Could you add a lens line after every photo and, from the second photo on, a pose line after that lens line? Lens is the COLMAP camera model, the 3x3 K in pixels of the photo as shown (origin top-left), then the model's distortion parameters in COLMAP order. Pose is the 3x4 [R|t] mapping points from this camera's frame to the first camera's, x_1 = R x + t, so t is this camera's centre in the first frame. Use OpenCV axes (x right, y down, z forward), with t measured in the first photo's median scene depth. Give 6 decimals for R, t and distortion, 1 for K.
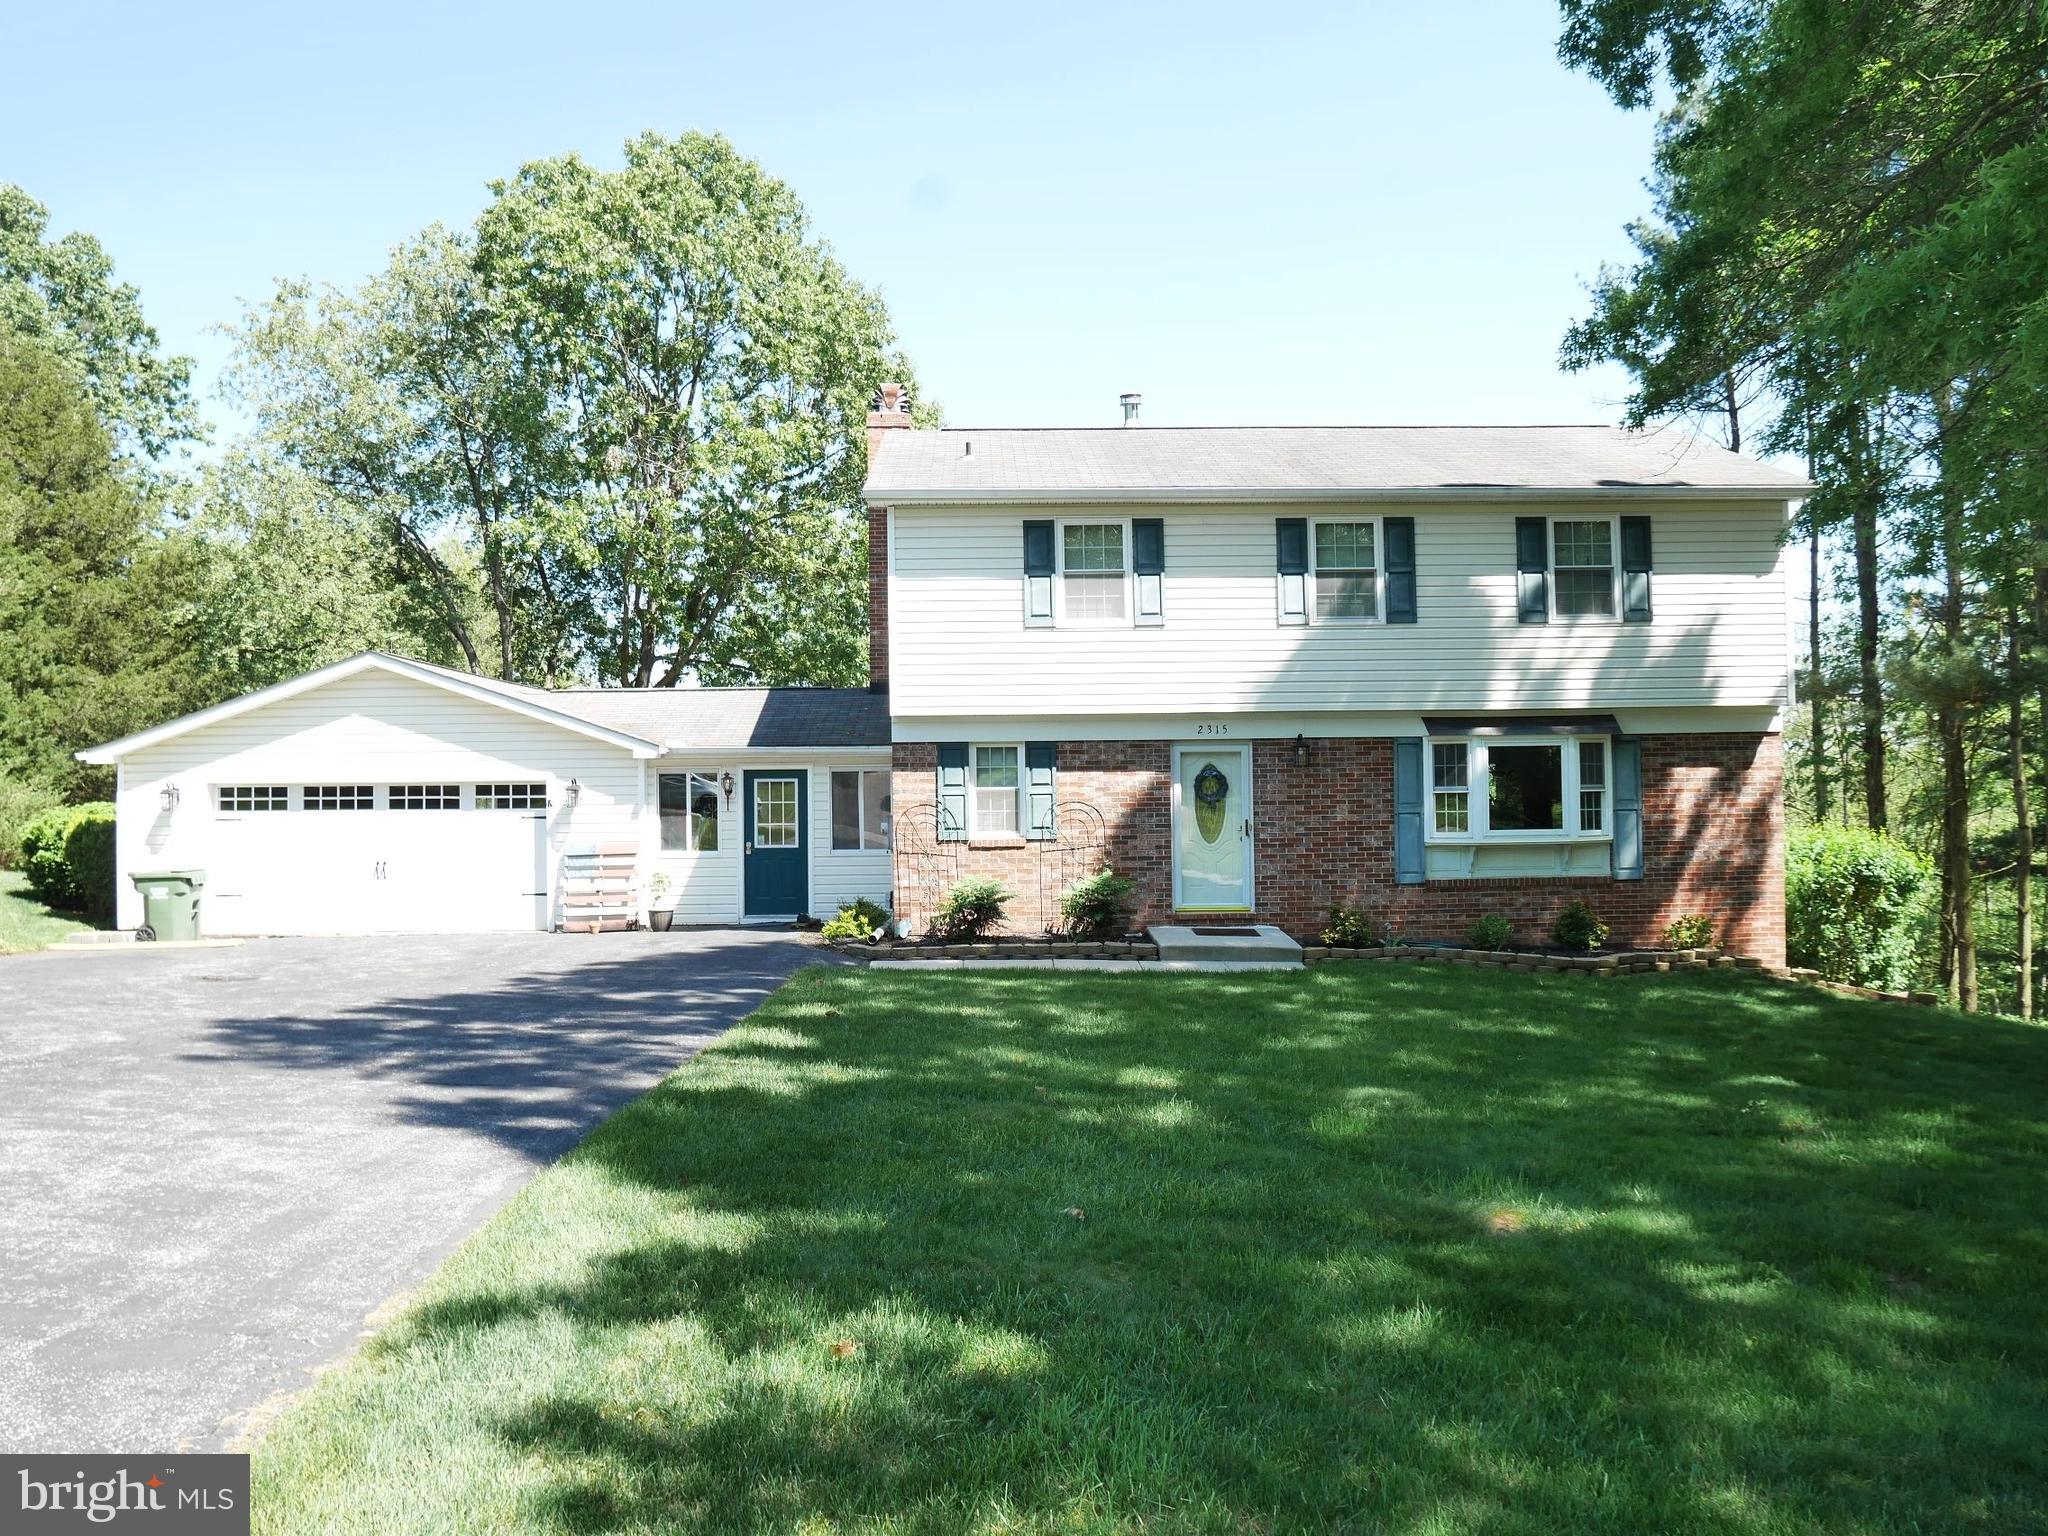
lens RADIAL K [[1453.1, 0, 1014.2], [0, 1453.1, 771.6], [0, 0, 1]] dist [-0.072753, 0.034019]
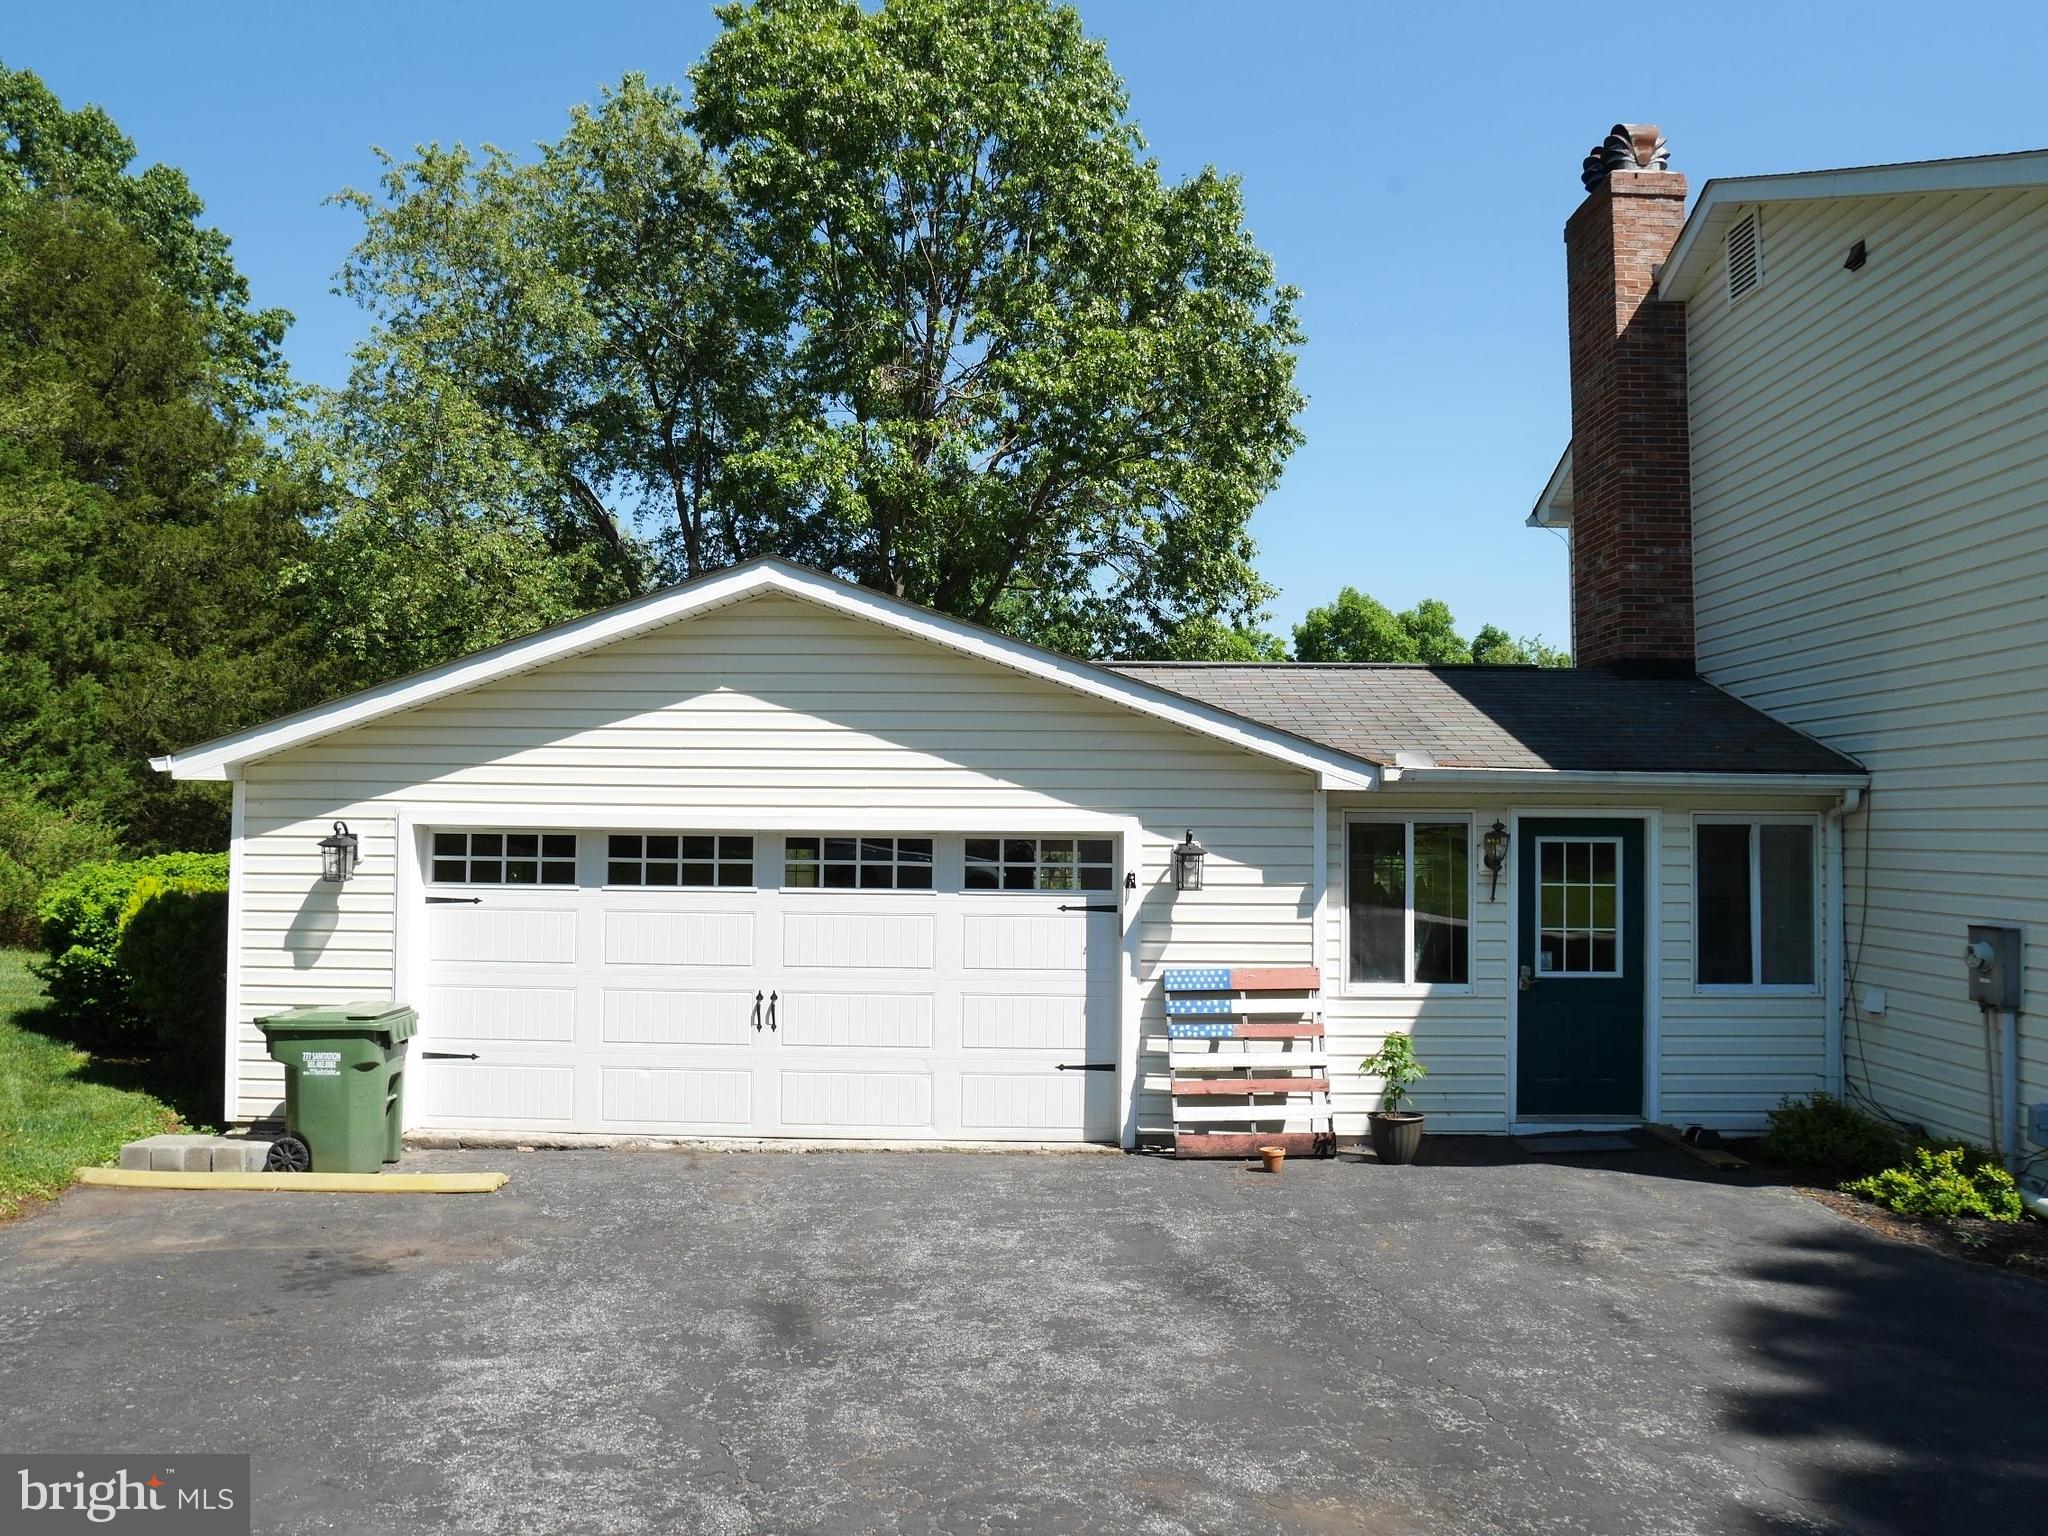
lens RADIAL K [[1453.1, 0, 1014.2], [0, 1453.1, 771.6], [0, 0, 1]] dist [-0.072753, 0.034019]
pose [[0.999452, 0.017294, -0.028214, -0.237046], [-0.018054, 0.999475, -0.026919, -0.000444], [0.027734, 0.027414, 0.999239, 0.350630]]
